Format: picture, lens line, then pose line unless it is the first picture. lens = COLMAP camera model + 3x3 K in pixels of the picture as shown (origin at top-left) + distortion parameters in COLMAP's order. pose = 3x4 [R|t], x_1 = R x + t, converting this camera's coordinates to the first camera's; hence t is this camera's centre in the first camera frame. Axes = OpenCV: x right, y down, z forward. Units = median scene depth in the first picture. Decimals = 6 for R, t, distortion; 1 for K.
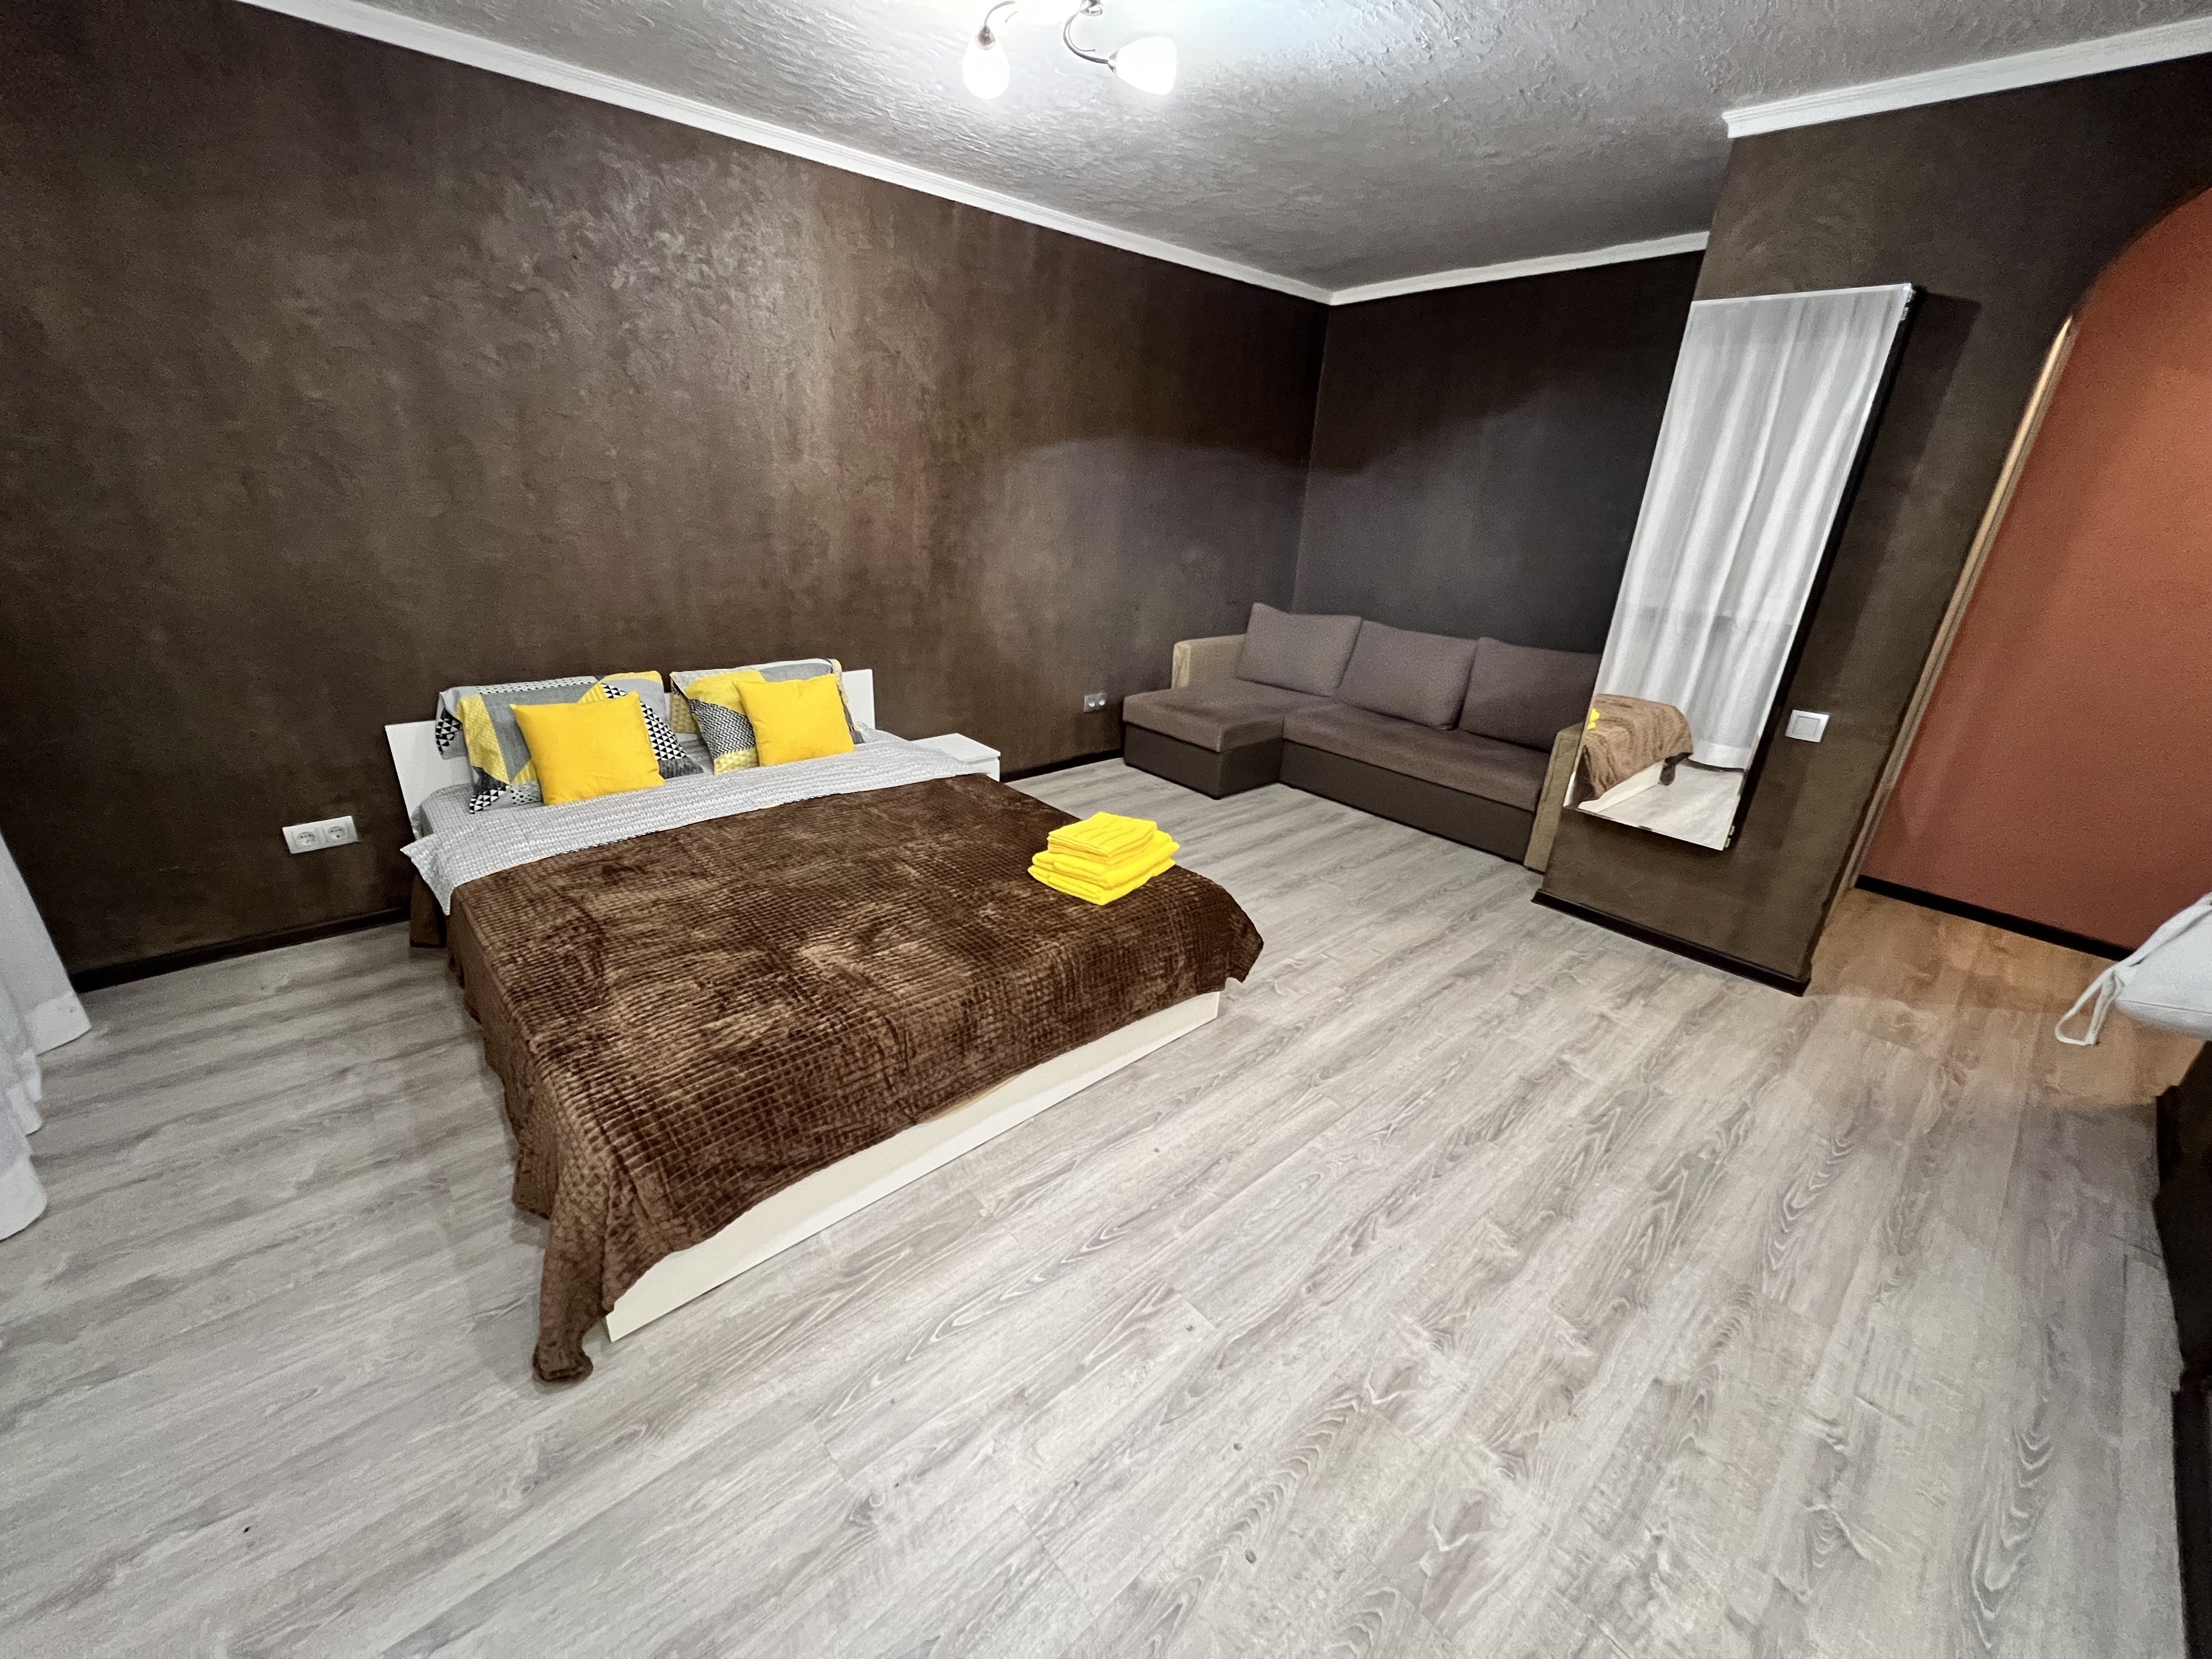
lens RADIAL K [[876.8, 0, 1105.4], [0, 876.8, 824.8], [0, 0, 1]] dist [-0.001650, 0.000131]
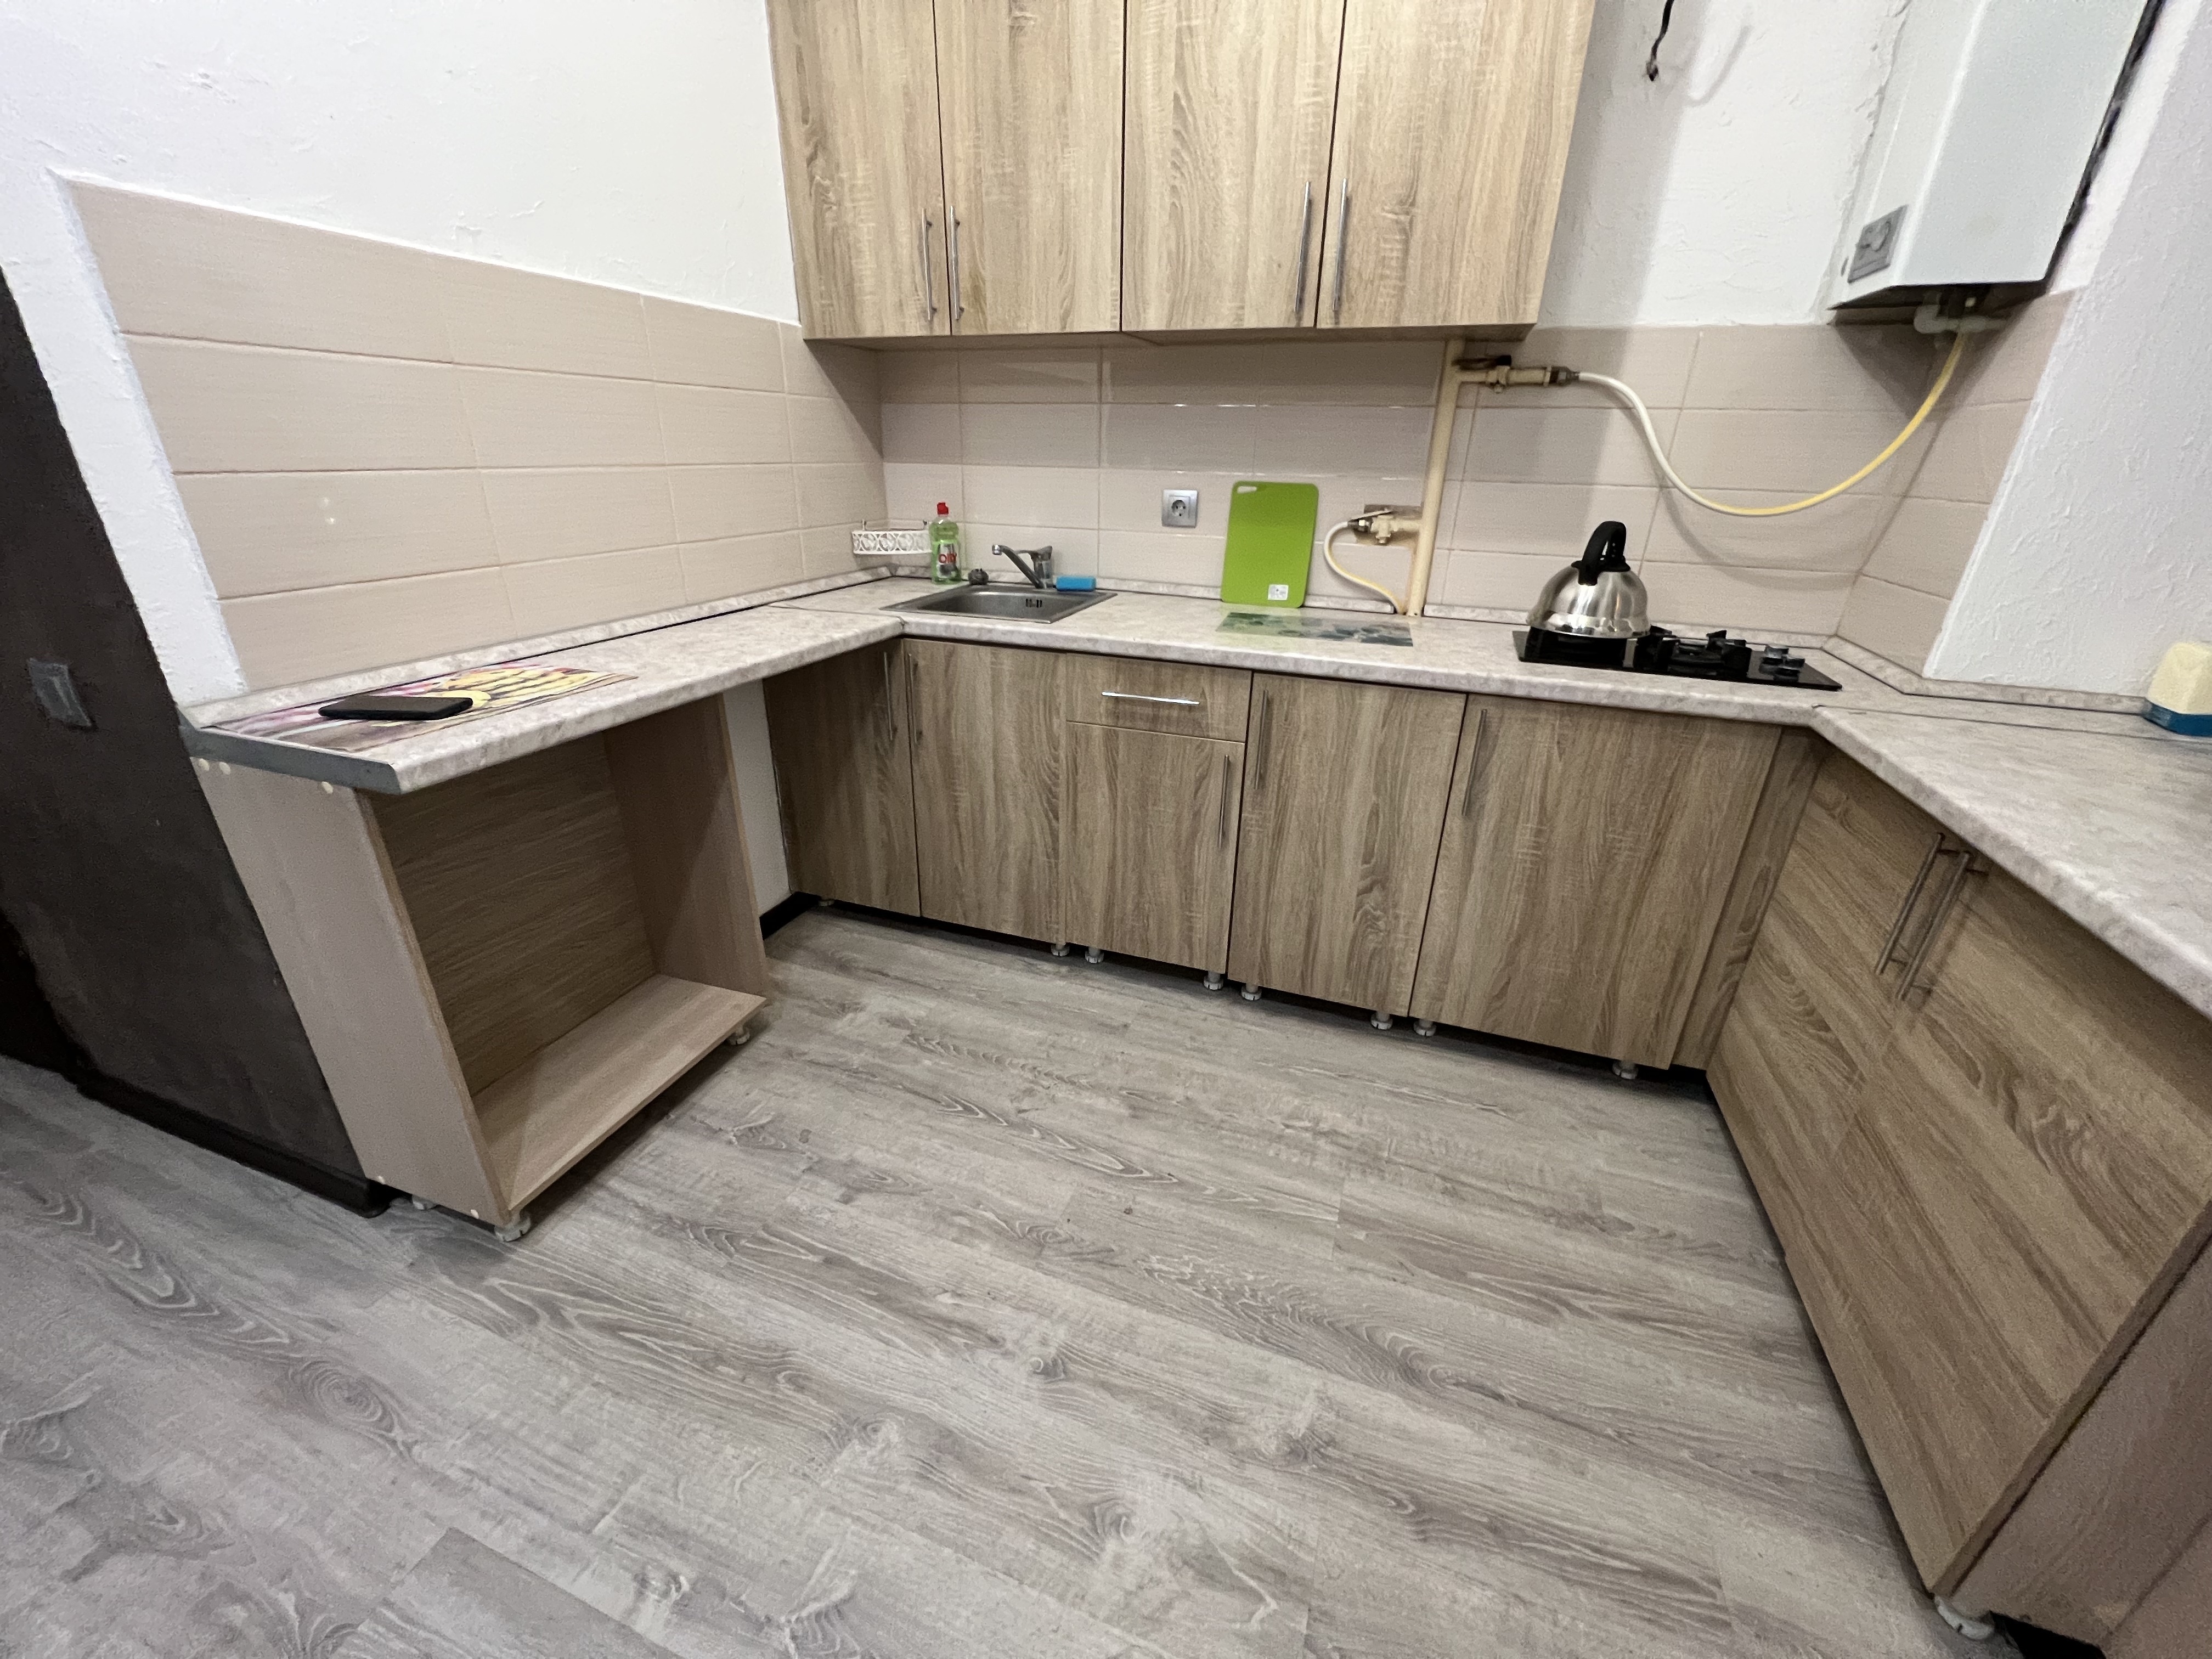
lens RADIAL K [[876.8, 0, 1105.4], [0, 876.8, 824.8], [0, 0, 1]] dist [-0.001650, 0.000131]
pose [[-0.463758, -0.404493, 0.788234, -0.031309], [0.282533, 0.775720, 0.564300, 0.100837], [-0.839704, 0.484401, -0.245464, 0.044212]]
